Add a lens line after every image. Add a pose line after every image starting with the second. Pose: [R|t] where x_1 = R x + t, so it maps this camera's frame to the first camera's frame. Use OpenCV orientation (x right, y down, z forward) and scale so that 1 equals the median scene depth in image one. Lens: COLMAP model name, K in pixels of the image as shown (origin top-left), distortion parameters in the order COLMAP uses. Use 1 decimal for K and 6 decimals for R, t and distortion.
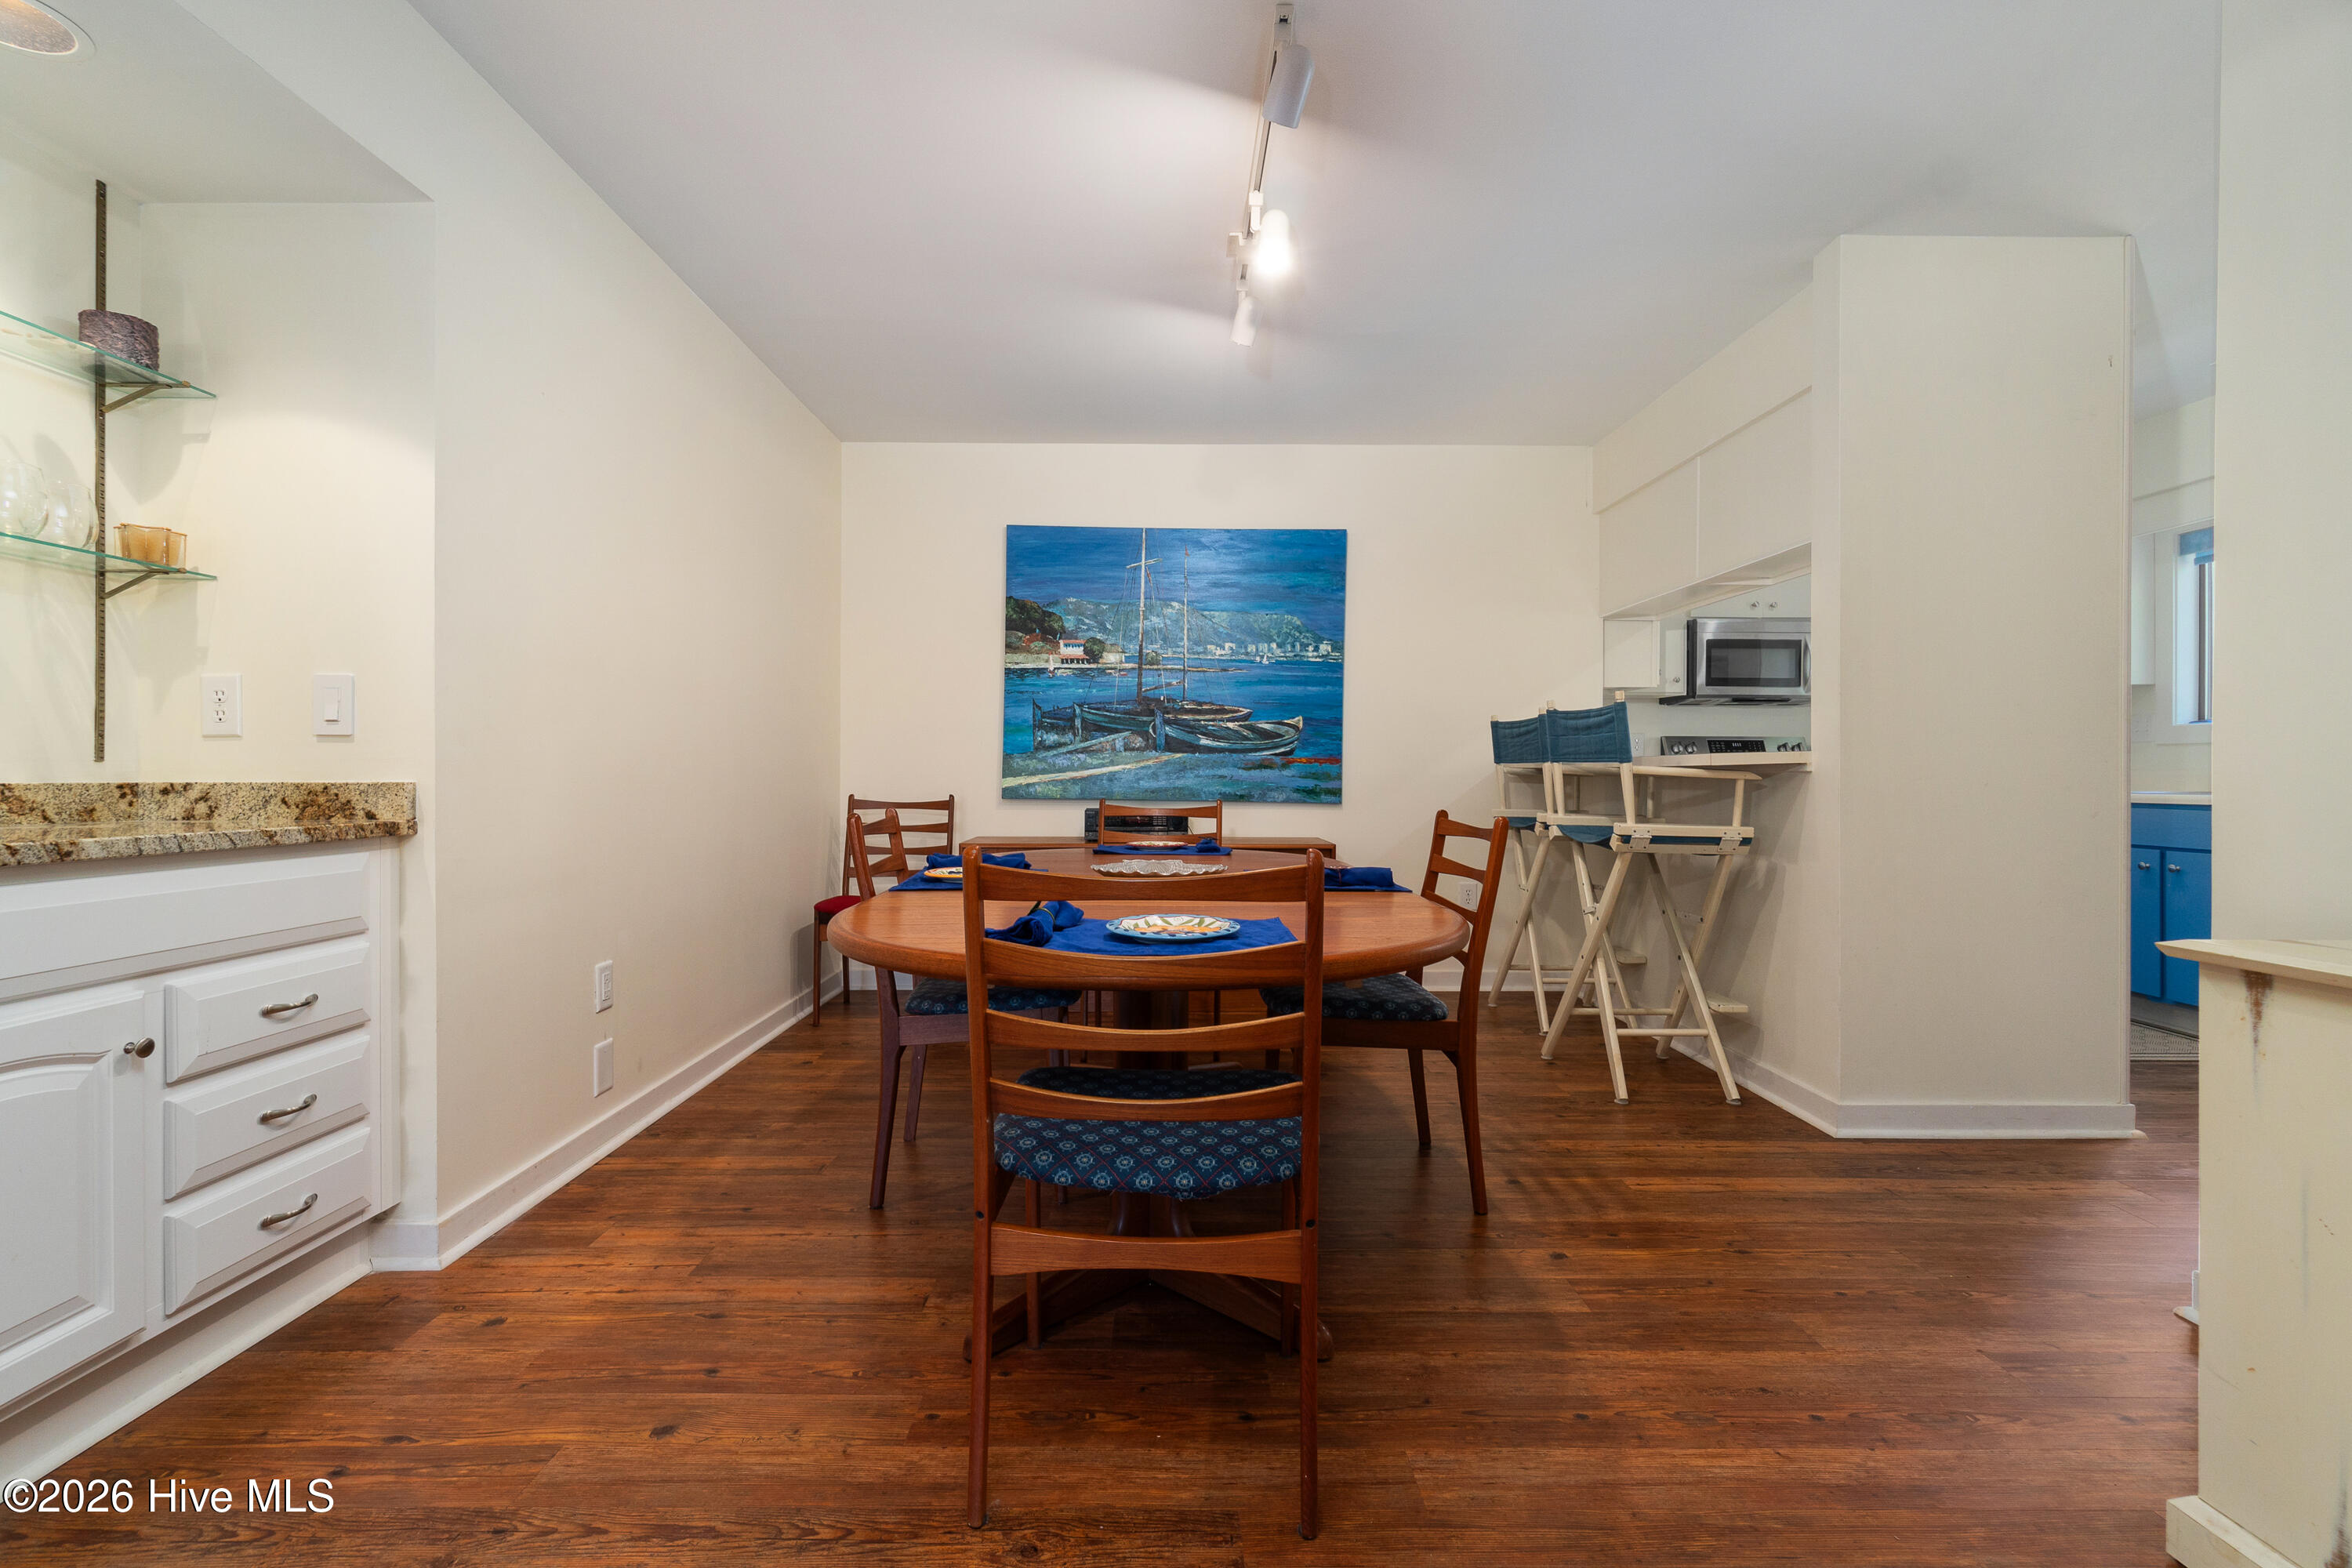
lens RADIAL K [[1006.1, 0, 1163.2], [0, 1006.1, 772.5], [0, 0, 1]] dist [-0.002976, 0.000025]
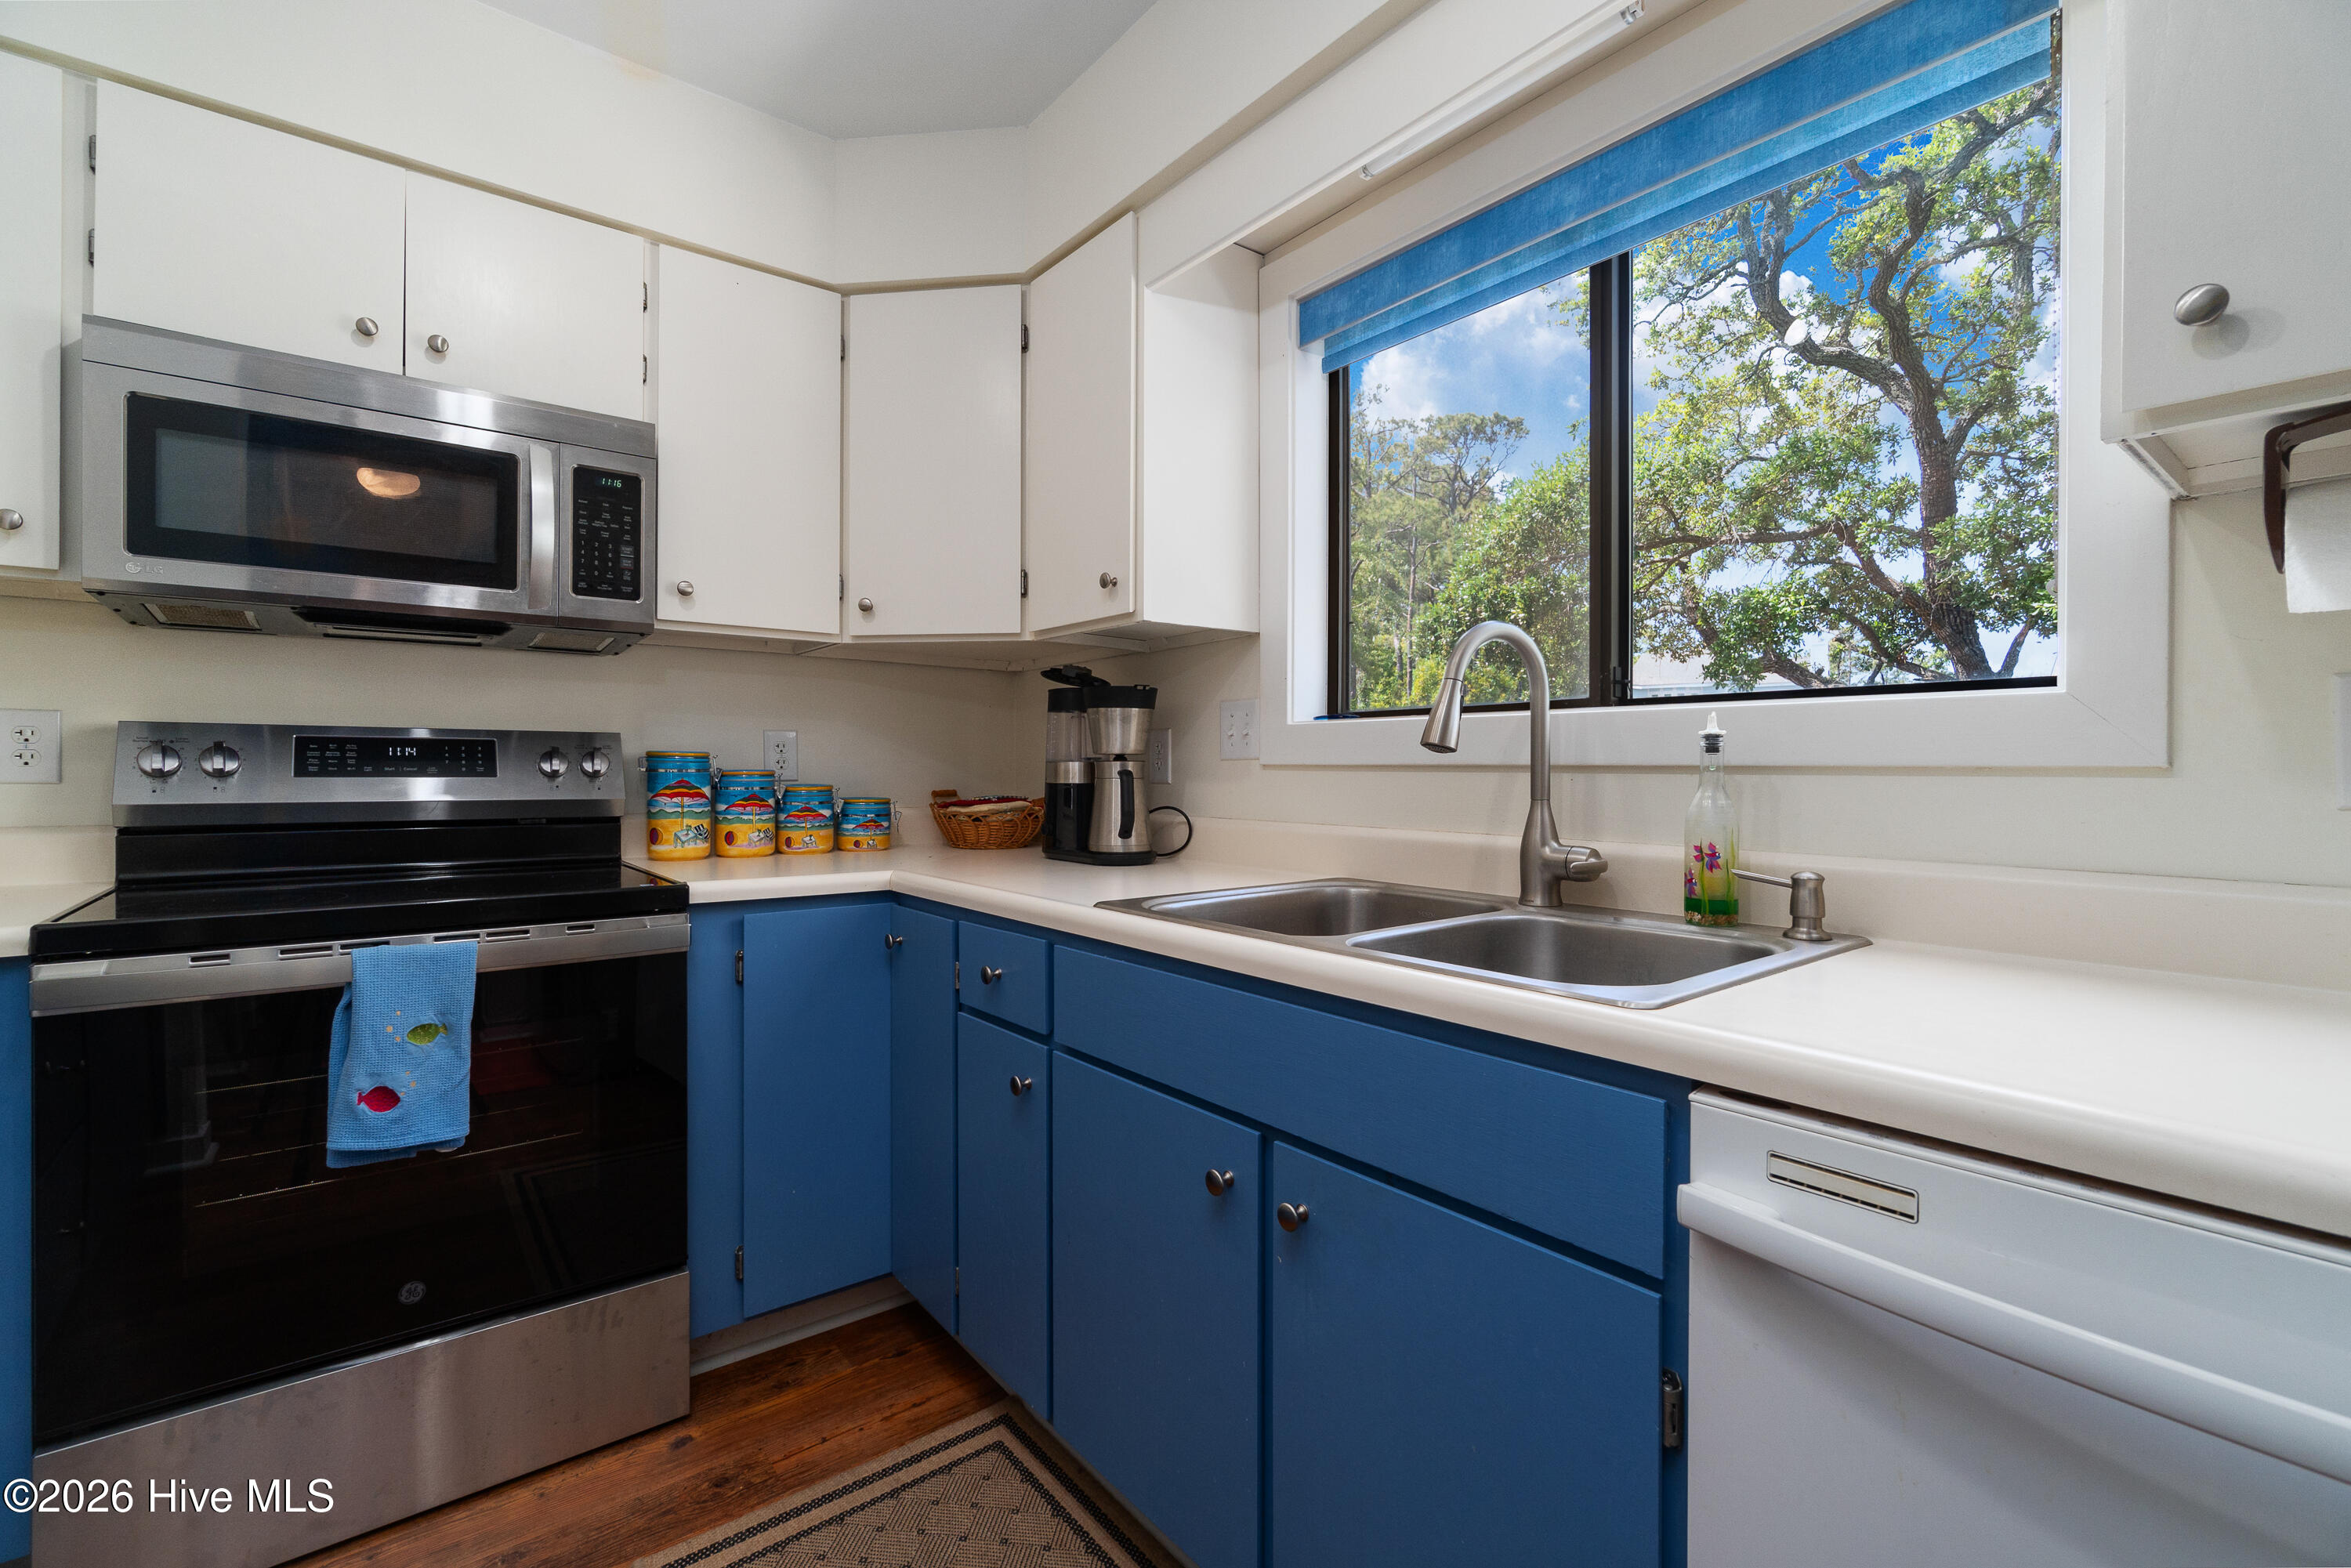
lens RADIAL K [[1005.6, 0, 1162.7], [0, 1005.6, 772.5], [0, 0, 1]] dist [-0.002976, 0.000025]
pose [[0.782477, -0.000387, 0.622679, 0.638786], [-0.002784, 0.999988, 0.004120, -0.026210], [-0.622673, -0.004957, 0.782466, 0.638242]]
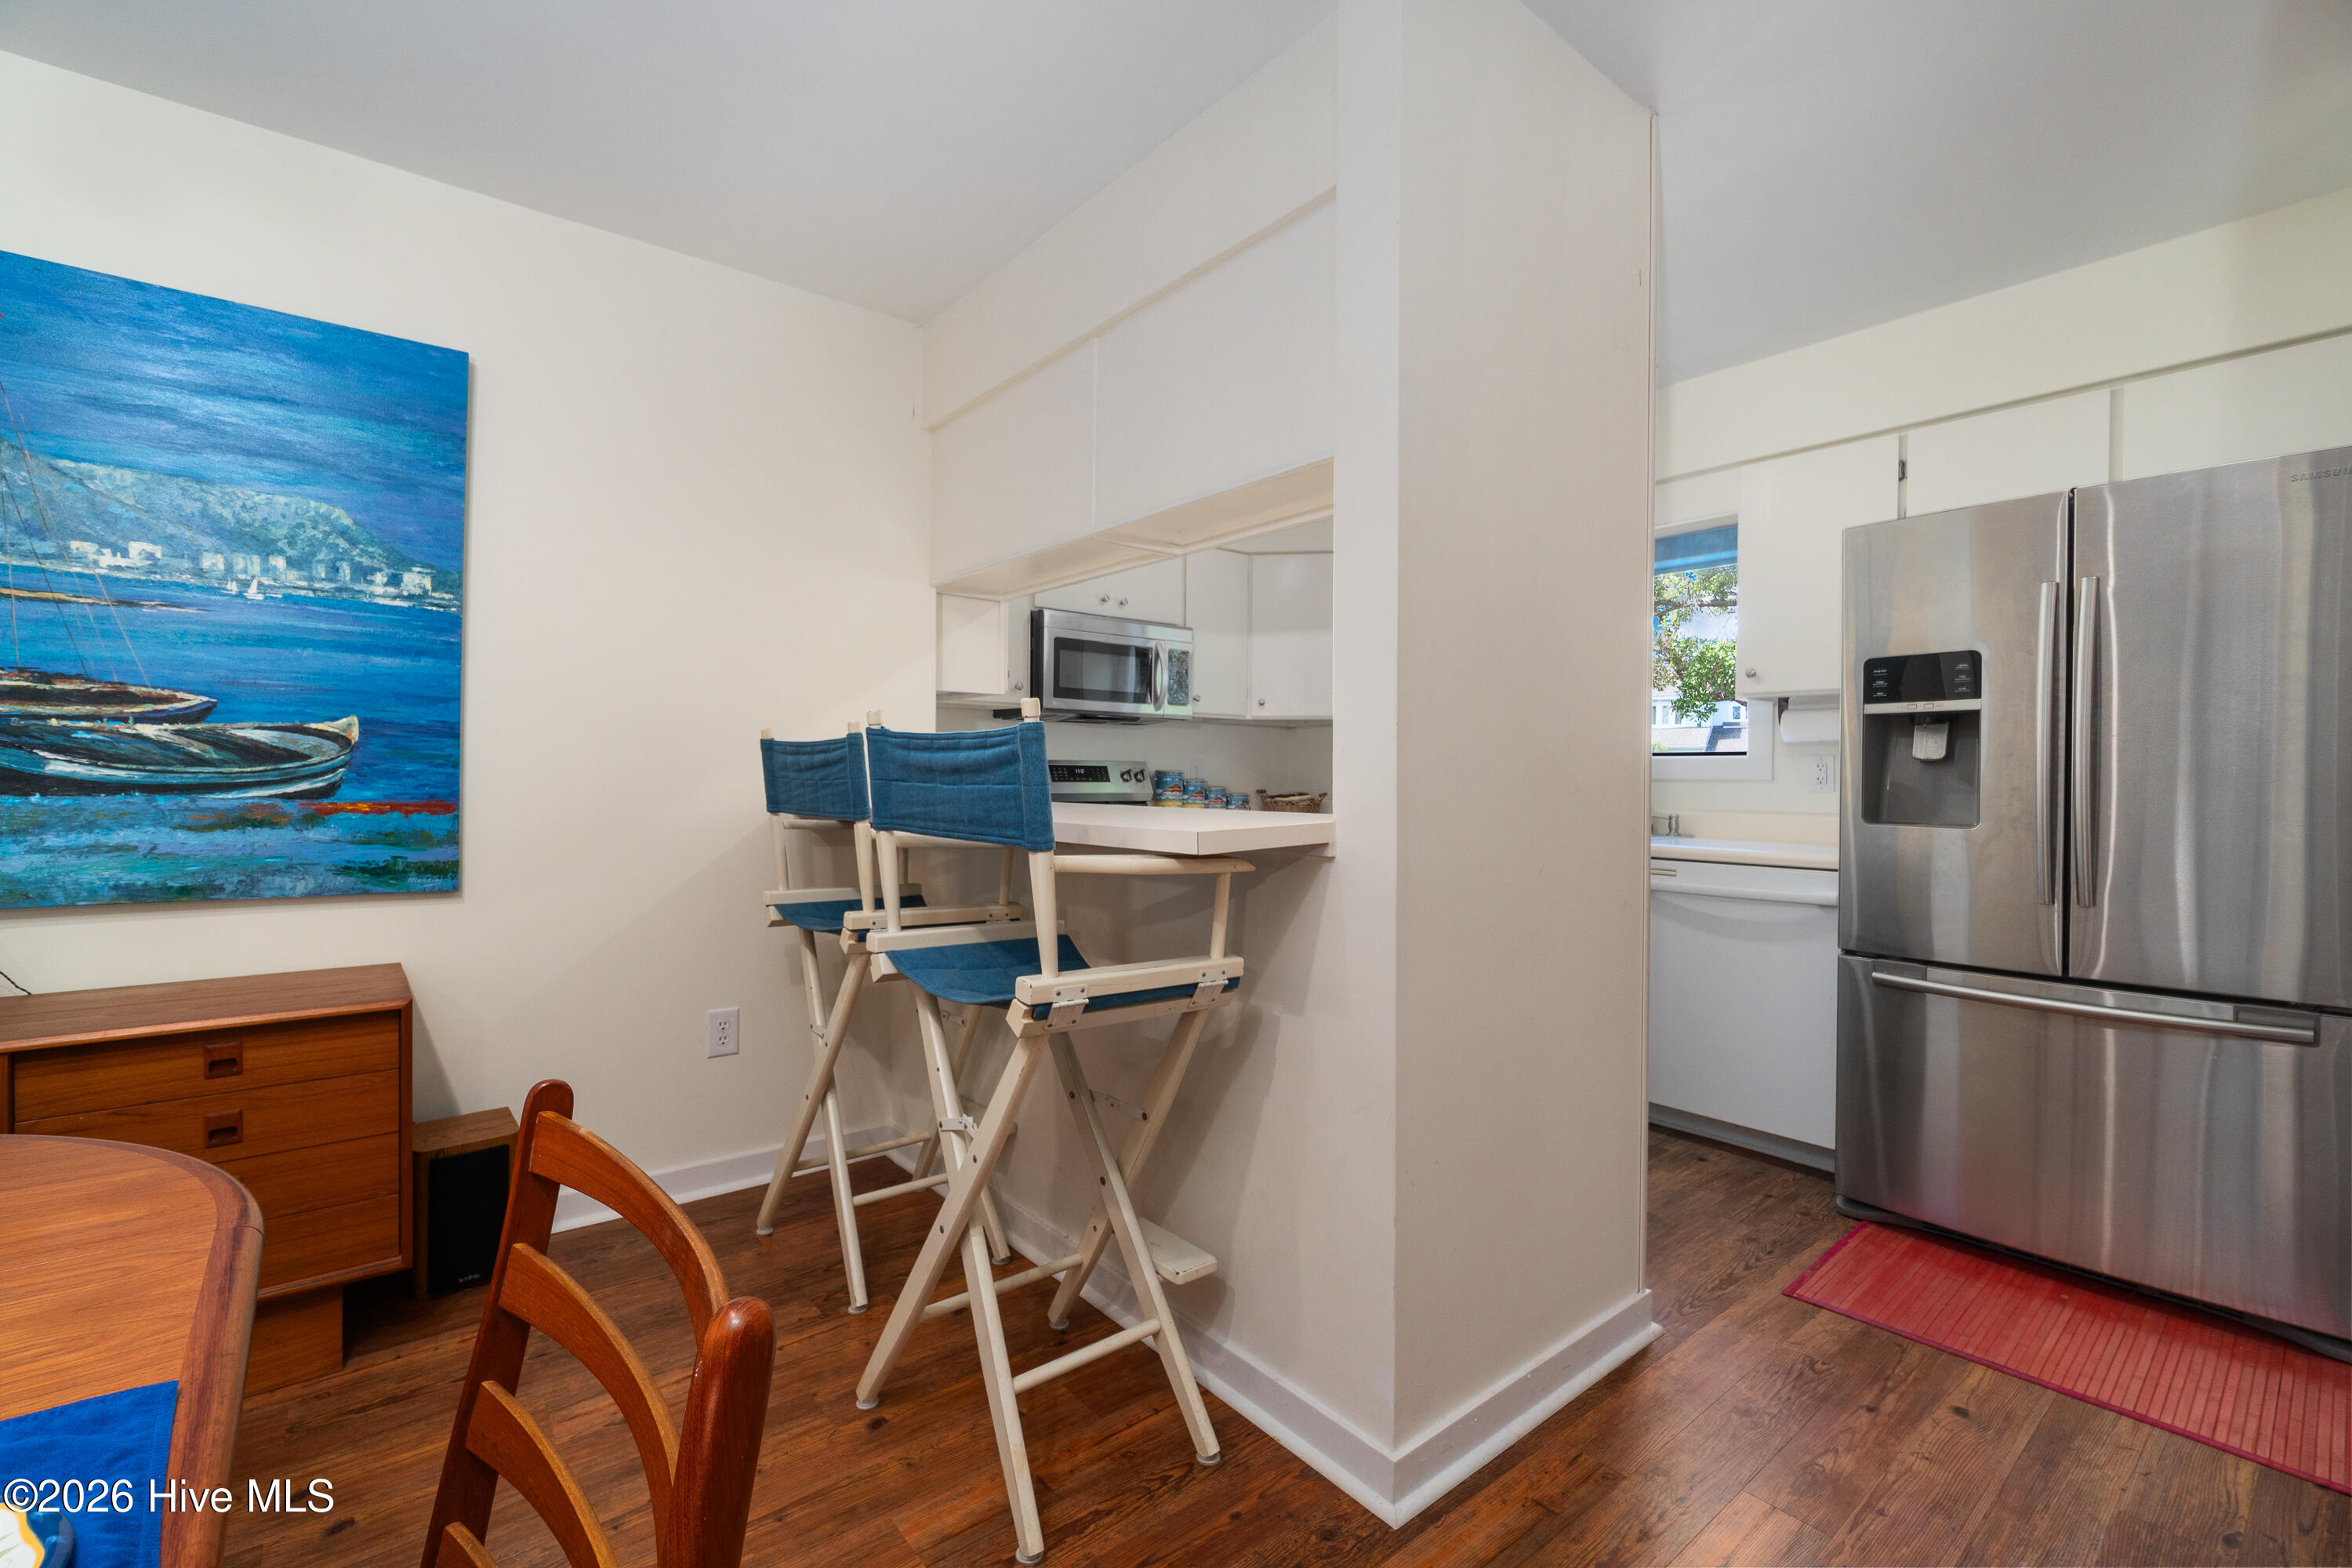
lens RADIAL K [[1016.6, 0, 1201.7], [0, 1016.6, 784.8], [0, 0, 1]] dist [-0.003173, -0.000106]
pose [[0.758667, -0.004473, 0.651464, 0.128232], [-0.001503, 0.999962, 0.008616, -0.027904], [-0.651477, -0.007516, 0.758631, 0.366148]]
